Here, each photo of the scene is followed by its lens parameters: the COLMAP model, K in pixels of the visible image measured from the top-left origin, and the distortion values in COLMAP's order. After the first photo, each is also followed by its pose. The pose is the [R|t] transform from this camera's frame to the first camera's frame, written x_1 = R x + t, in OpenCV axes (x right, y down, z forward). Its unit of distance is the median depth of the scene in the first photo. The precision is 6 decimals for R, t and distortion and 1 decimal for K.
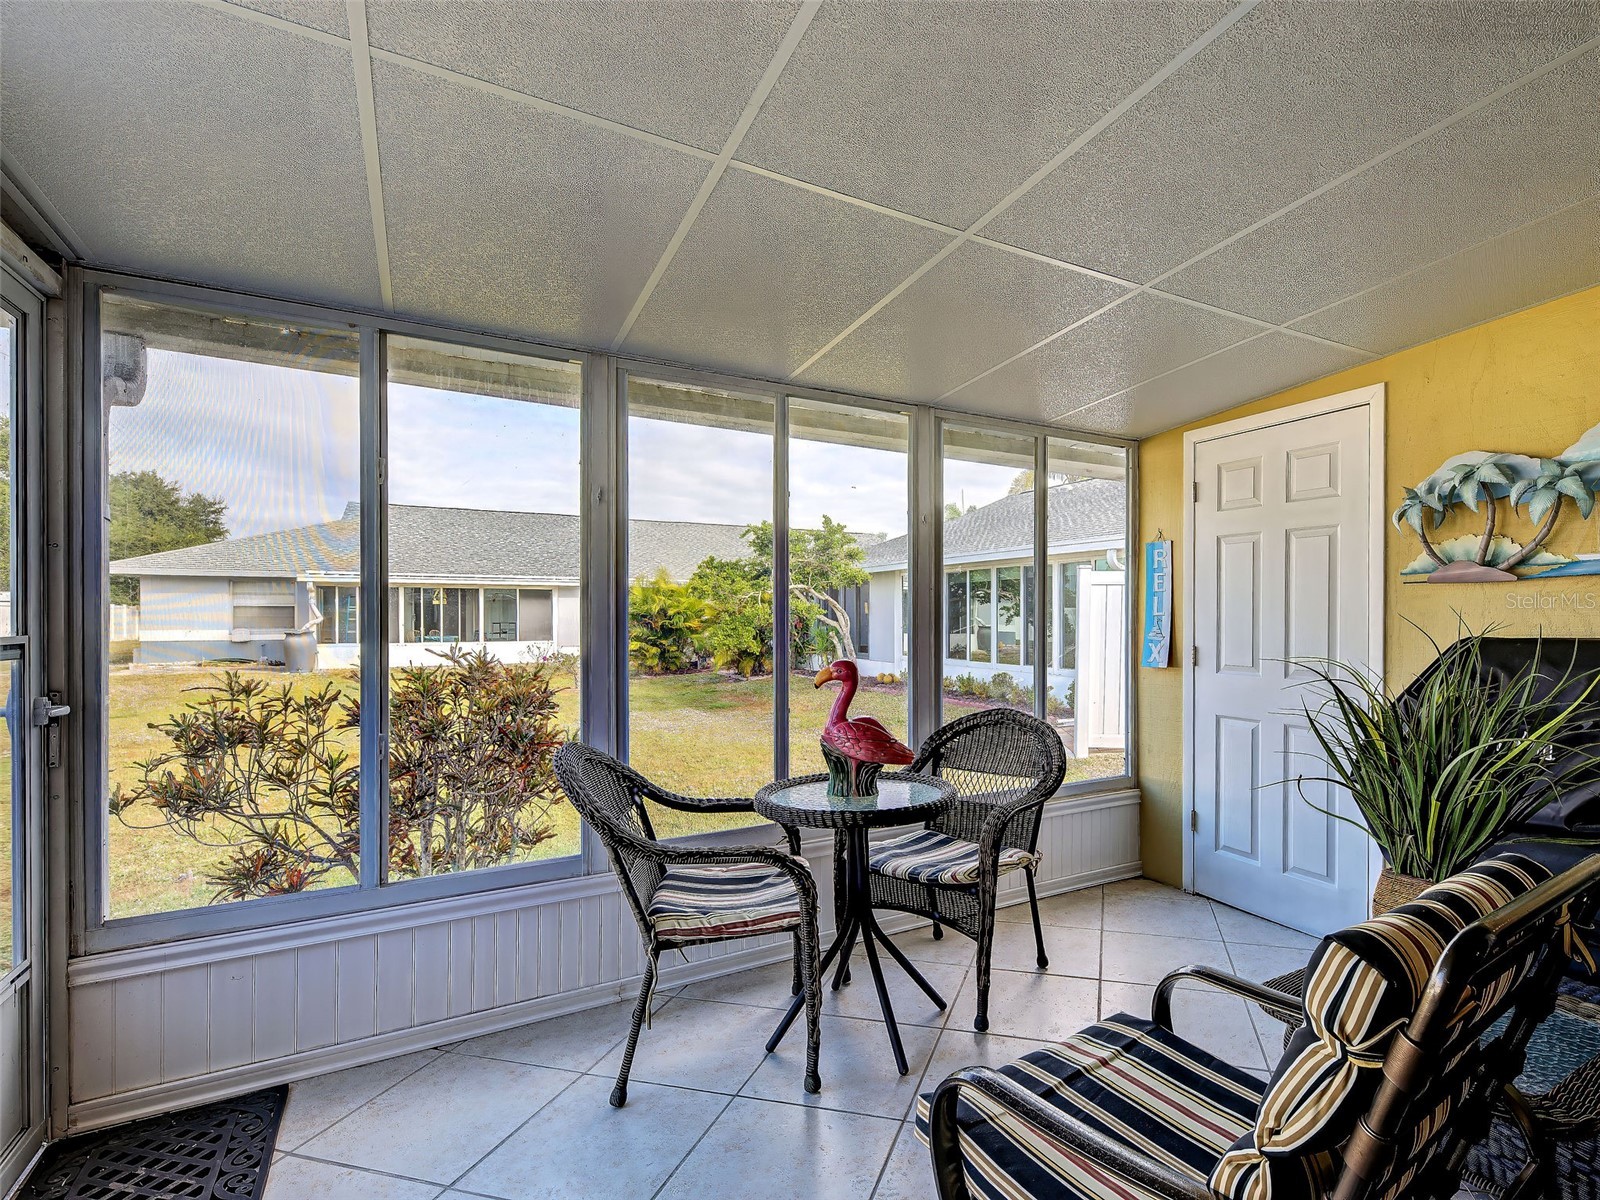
lens RADIAL K [[805.4, 0, 905.6], [0, 805.4, 608.4], [0, 0, 1]] dist [-0.001257, -0.000976]
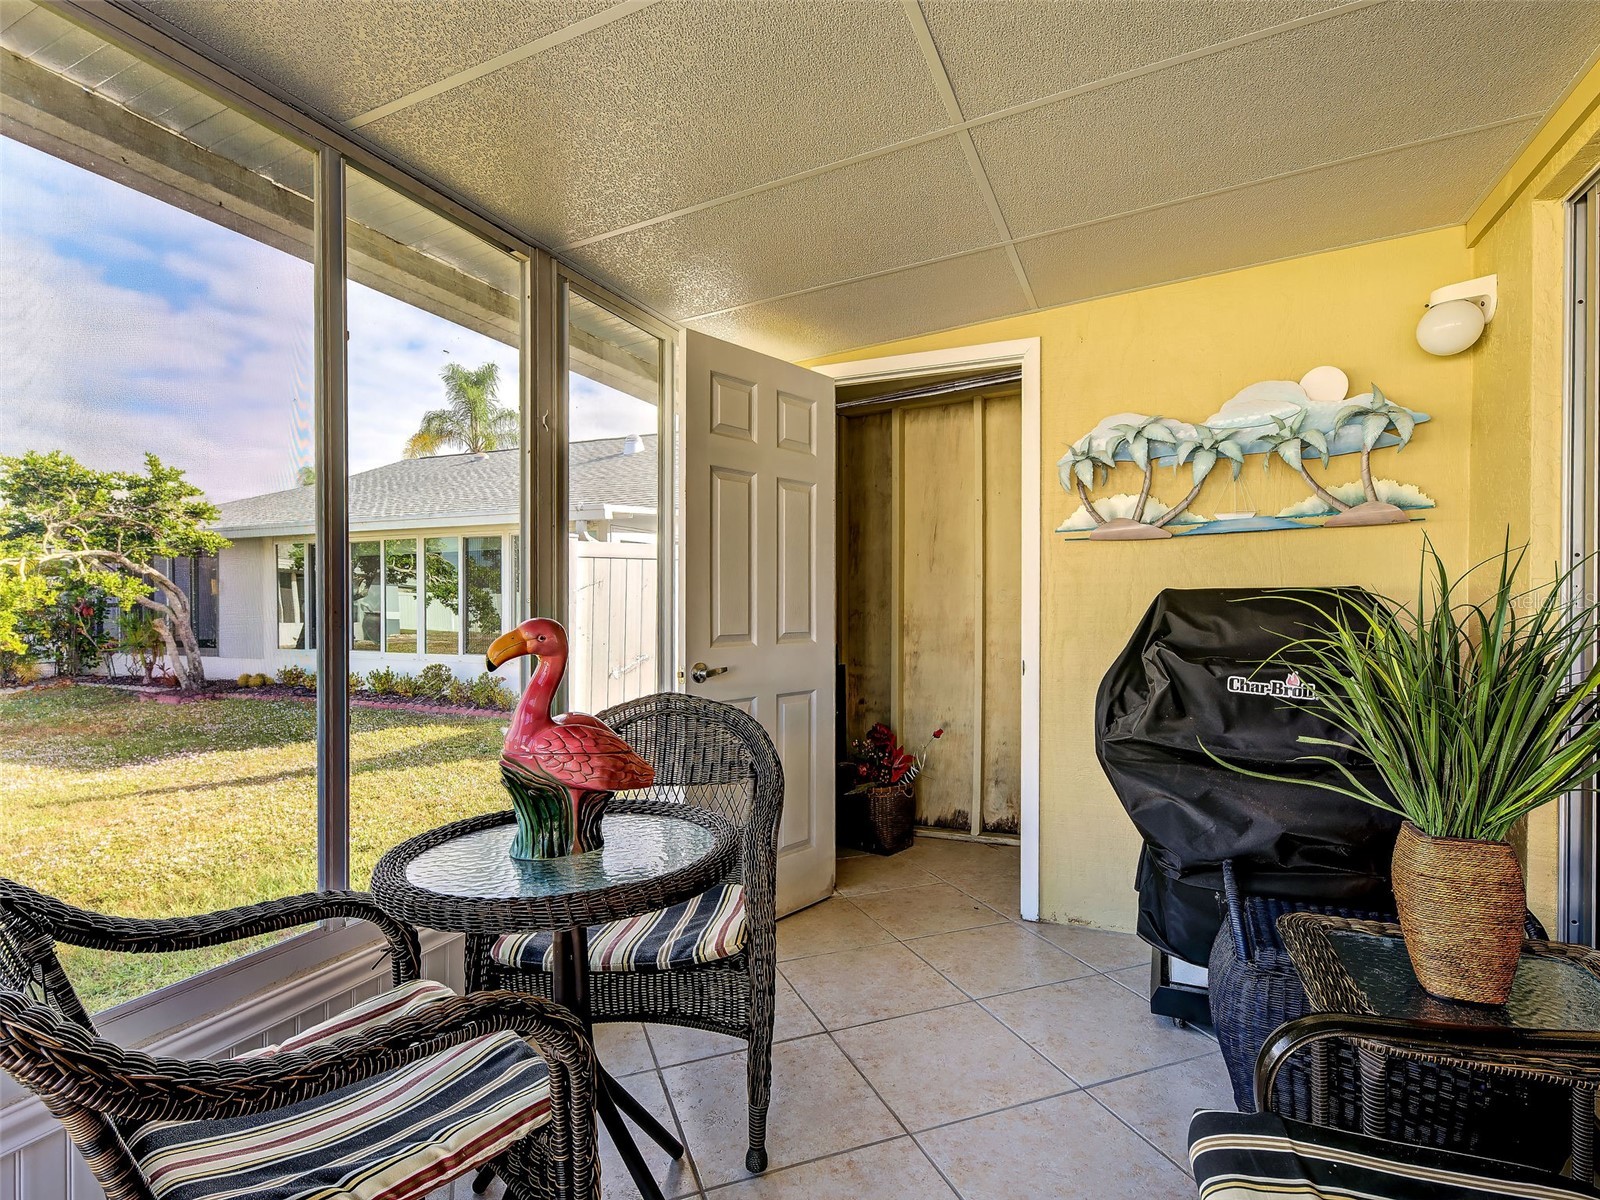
lens RADIAL K [[817.7, 0, 802.7], [0, 817.7, 607.5], [0, 0, 1]] dist [0.015000, -0.001298]
pose [[0.816291, -0.003431, 0.577630, -0.240448], [-0.003669, 0.999931, 0.011124, 0.044303], [-0.577629, -0.011200, 0.816223, 0.380708]]
